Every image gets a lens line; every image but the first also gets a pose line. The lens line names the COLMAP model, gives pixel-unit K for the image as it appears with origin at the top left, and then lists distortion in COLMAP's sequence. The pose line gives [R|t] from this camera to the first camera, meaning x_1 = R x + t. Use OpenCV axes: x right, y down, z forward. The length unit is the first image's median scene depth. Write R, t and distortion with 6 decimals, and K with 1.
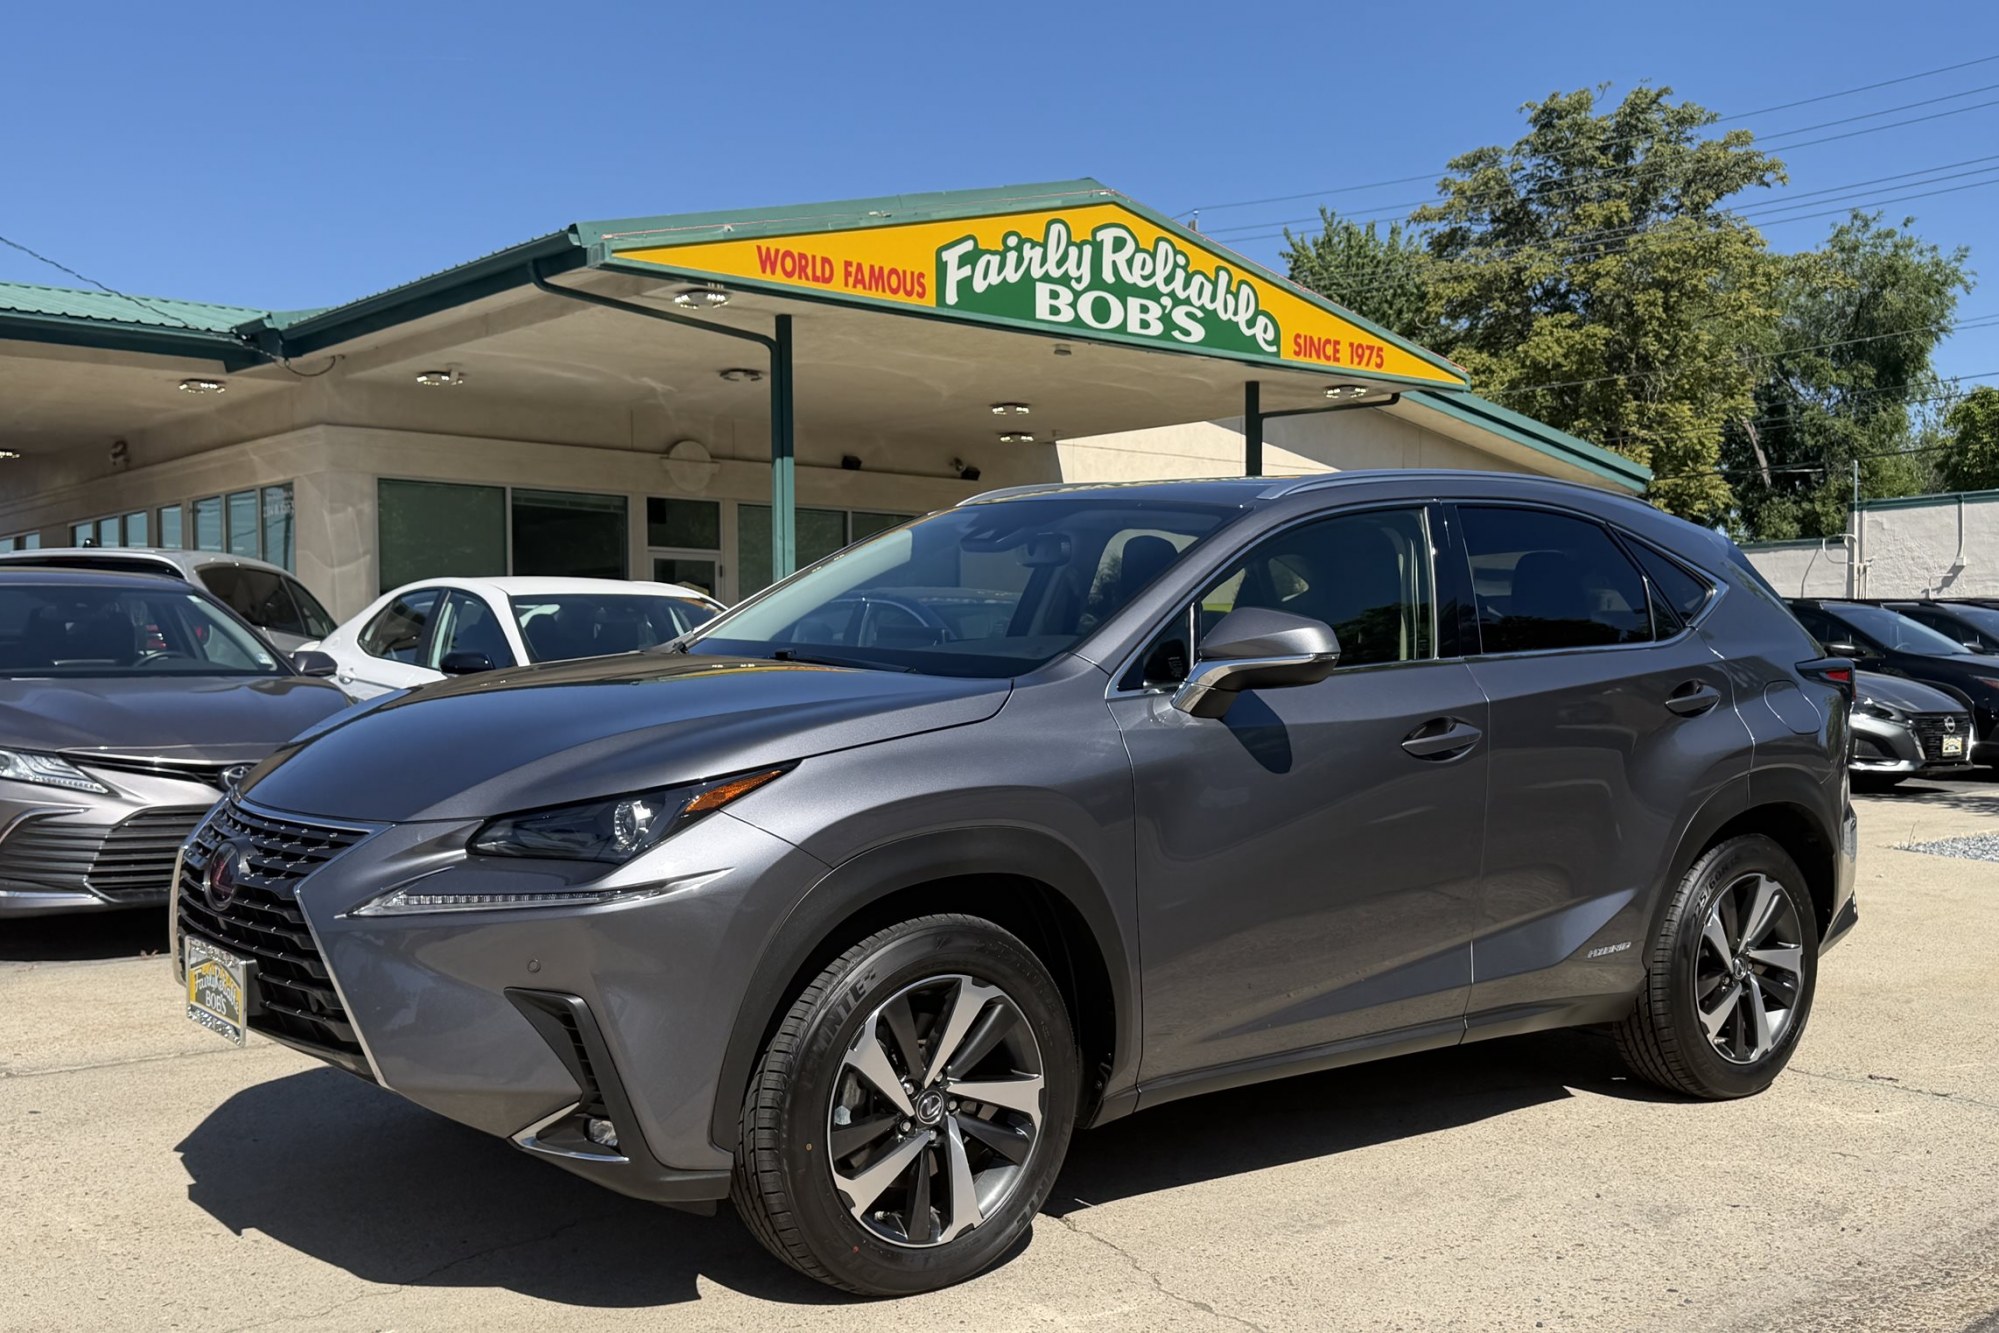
lens RADIAL K [[1997.5, 0, 994.1], [0, 1997.5, 753.4], [0, 0, 1]] dist [0.166730, -0.359735]
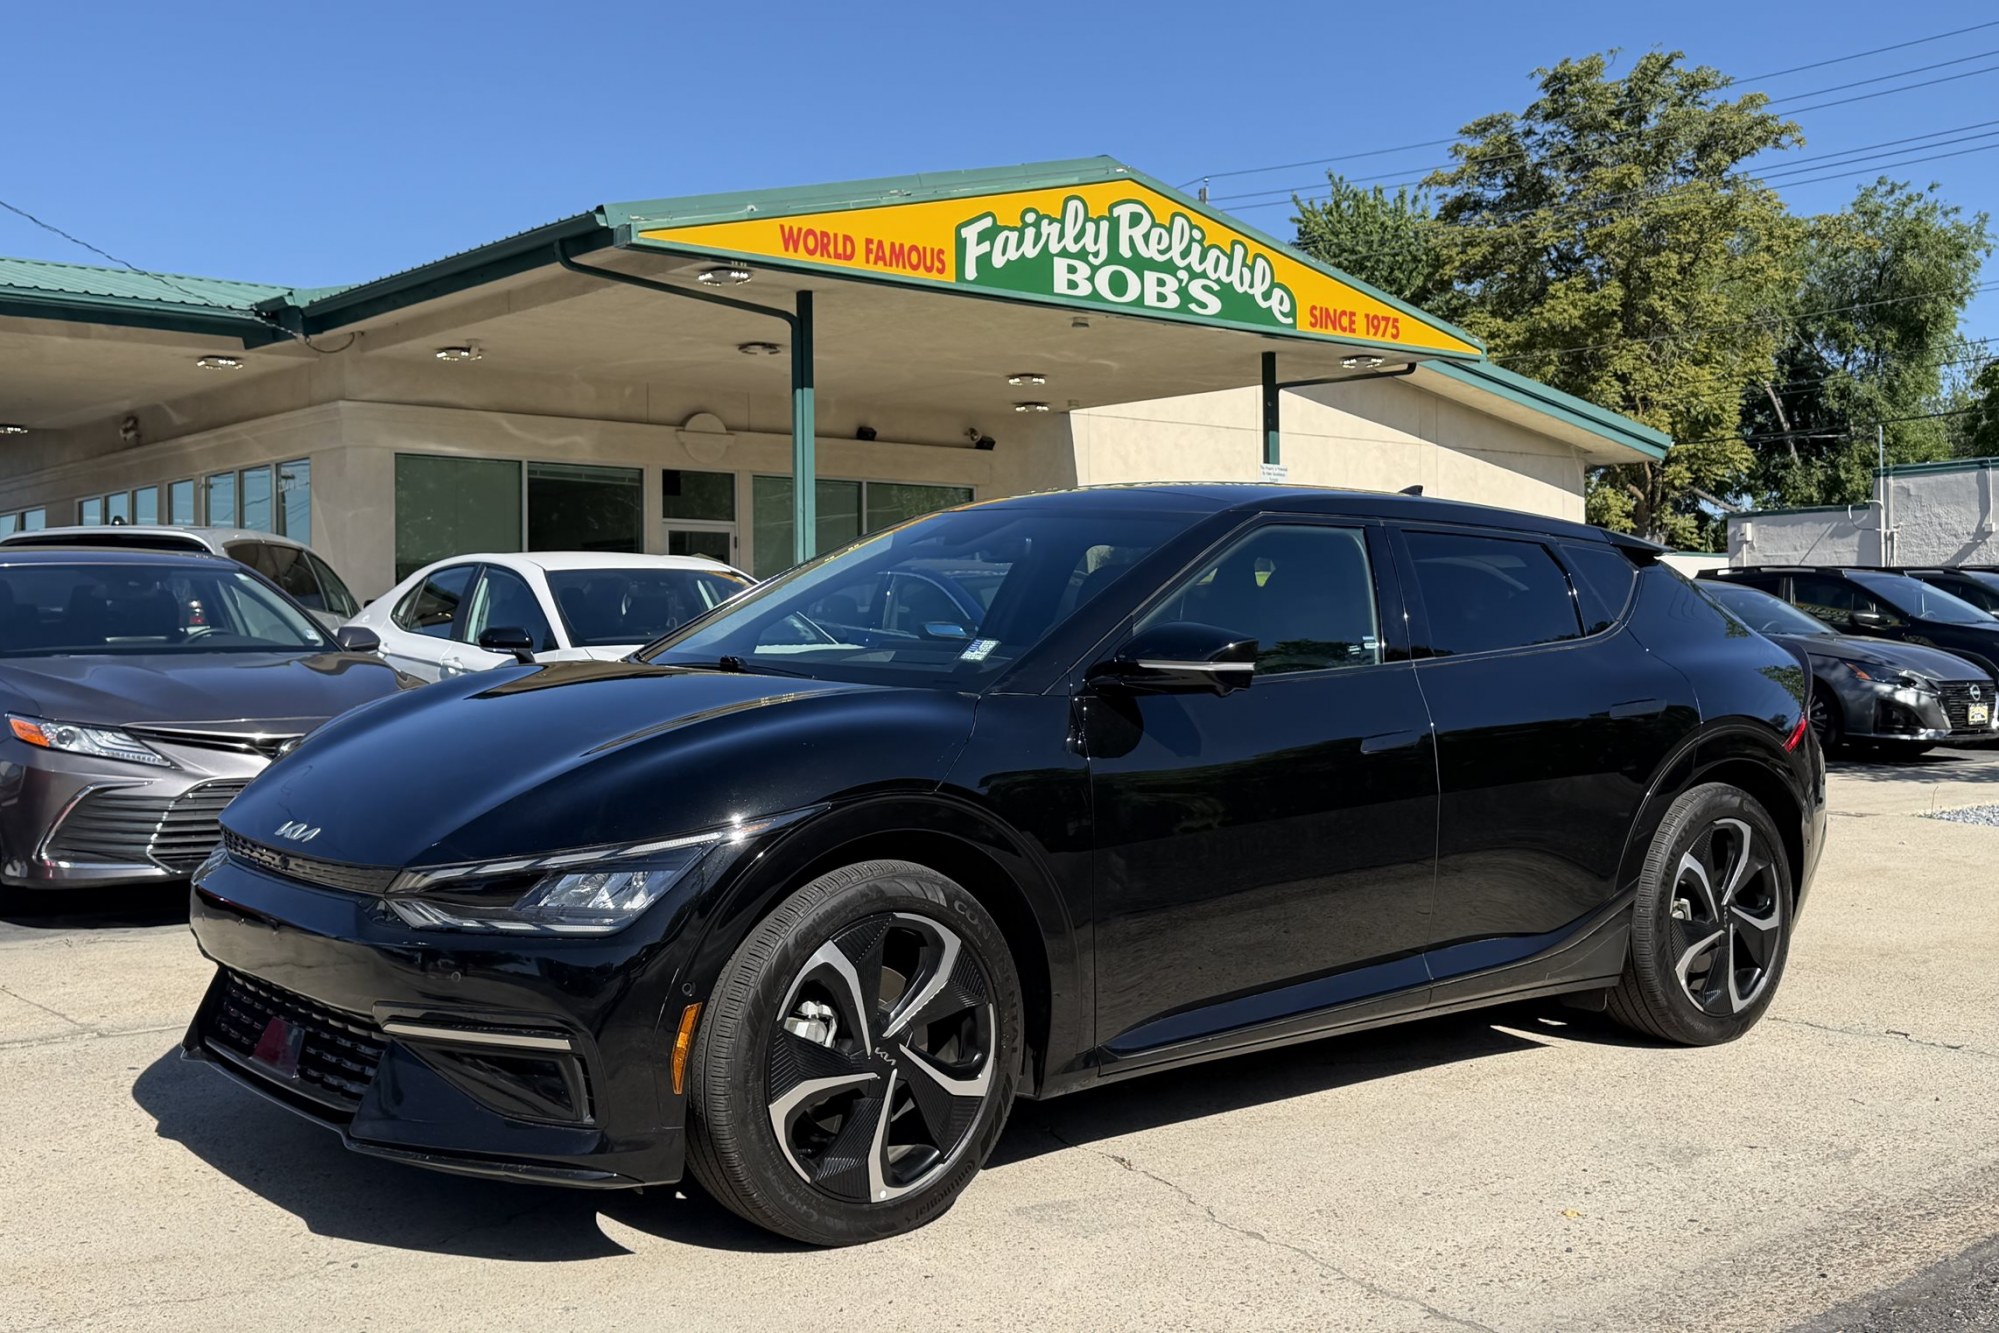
lens RADIAL K [[2059.1, 0, 999.0], [0, 2059.1, 615.4], [0, 0, 1]] dist [0.169595, -0.363408]
pose [[0.999989, -0.004525, -0.001070, -0.006248], [0.004462, 0.998553, -0.053592, 0.000822], [0.001311, 0.053587, 0.998562, -0.025818]]
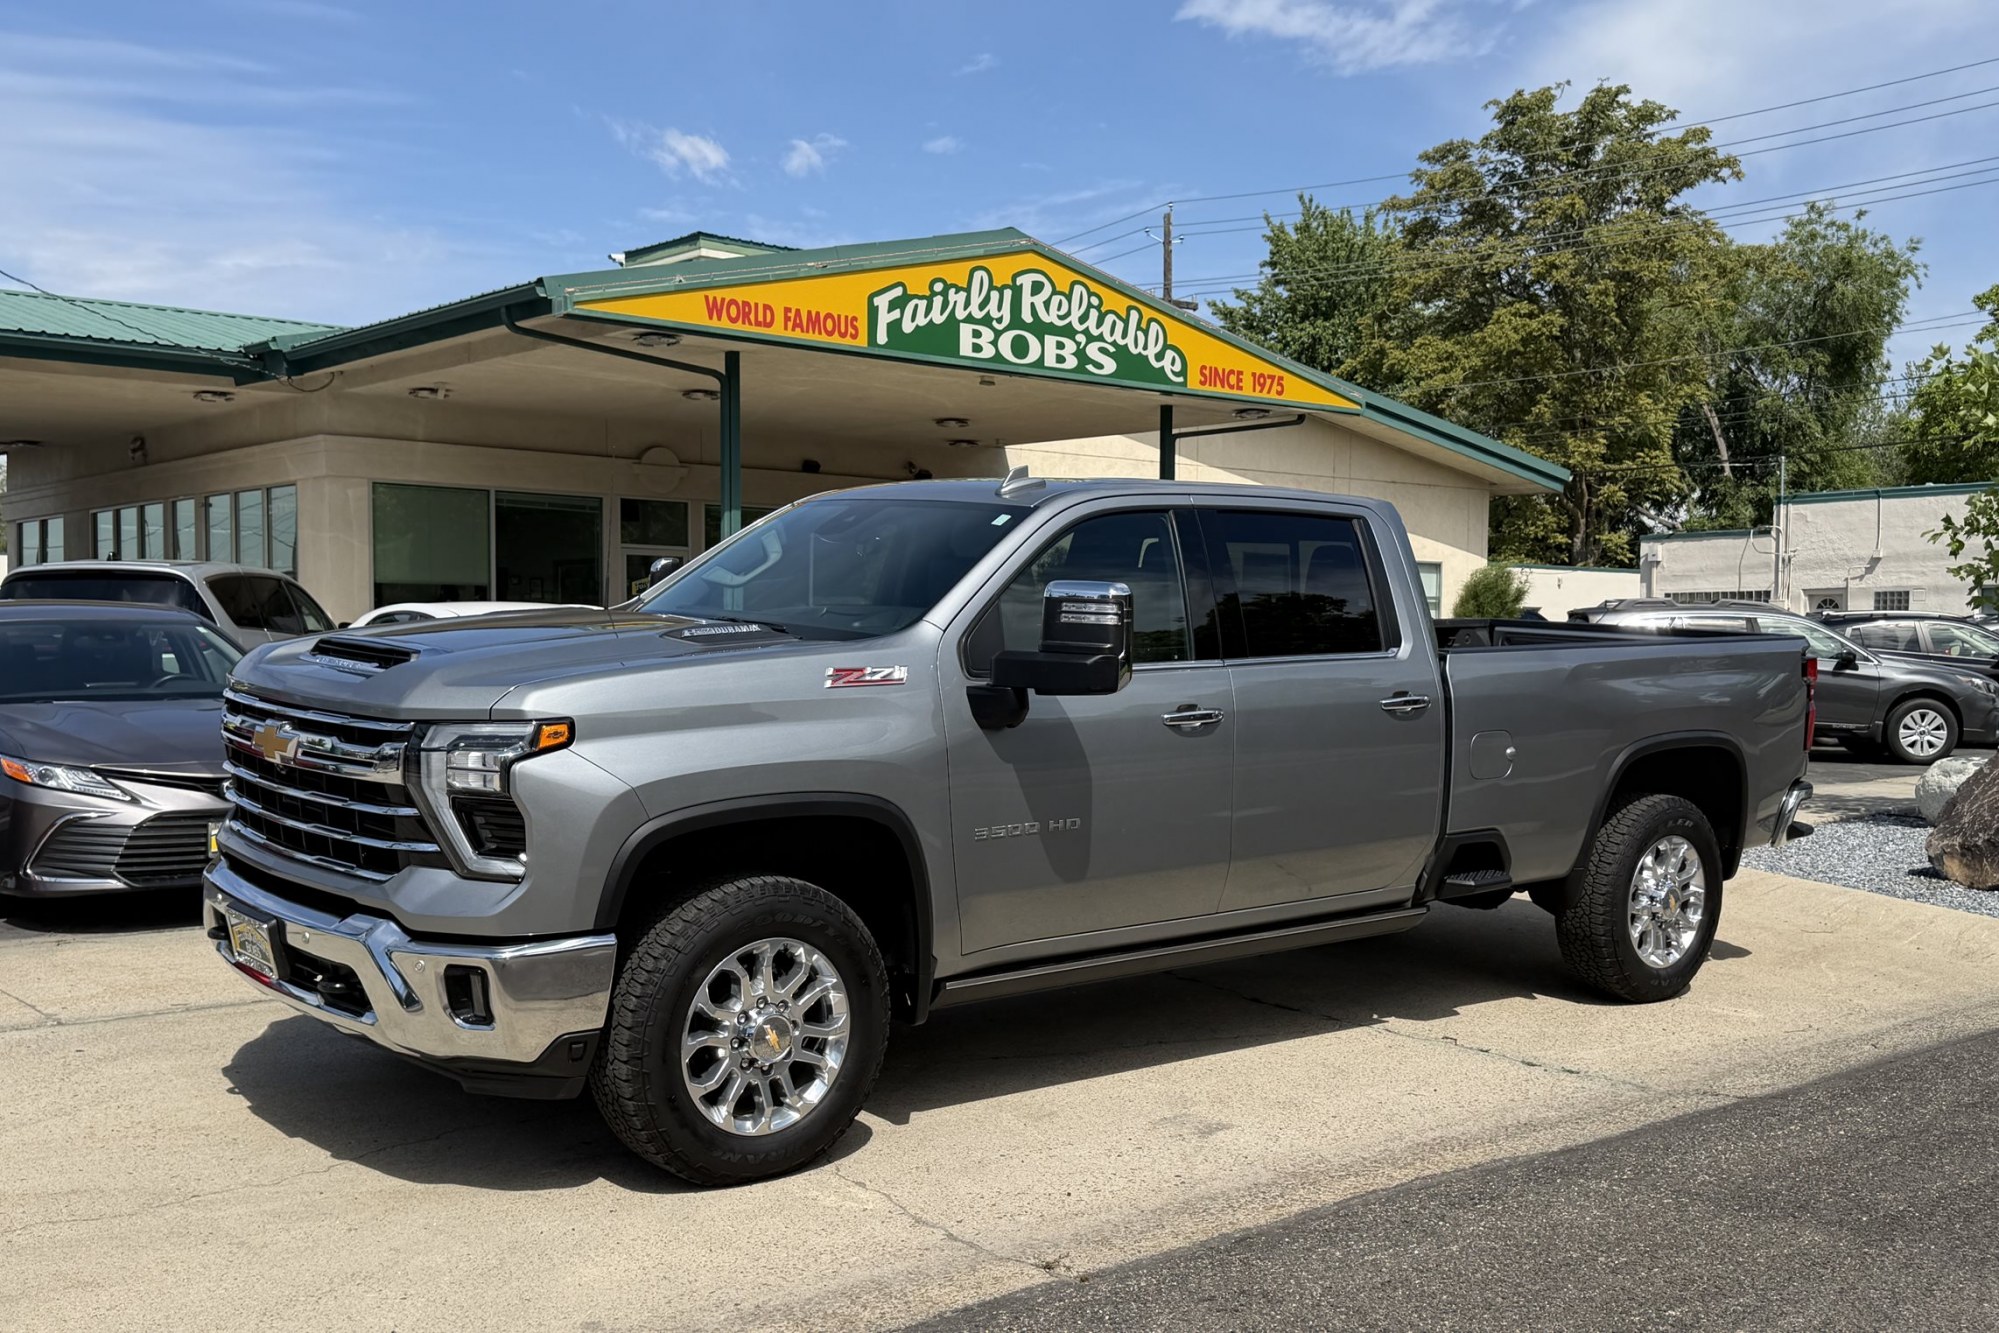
lens RADIAL K [[1962.3, 0, 1004.0], [0, 1962.3, 746.6], [0, 0, 1]] dist [0.170727, -0.368887]
pose [[0.999927, 0.011362, 0.004111, 0.042018], [-0.011433, 0.999778, 0.017710, -0.017415], [-0.003909, -0.017756, 0.999835, -0.101090]]
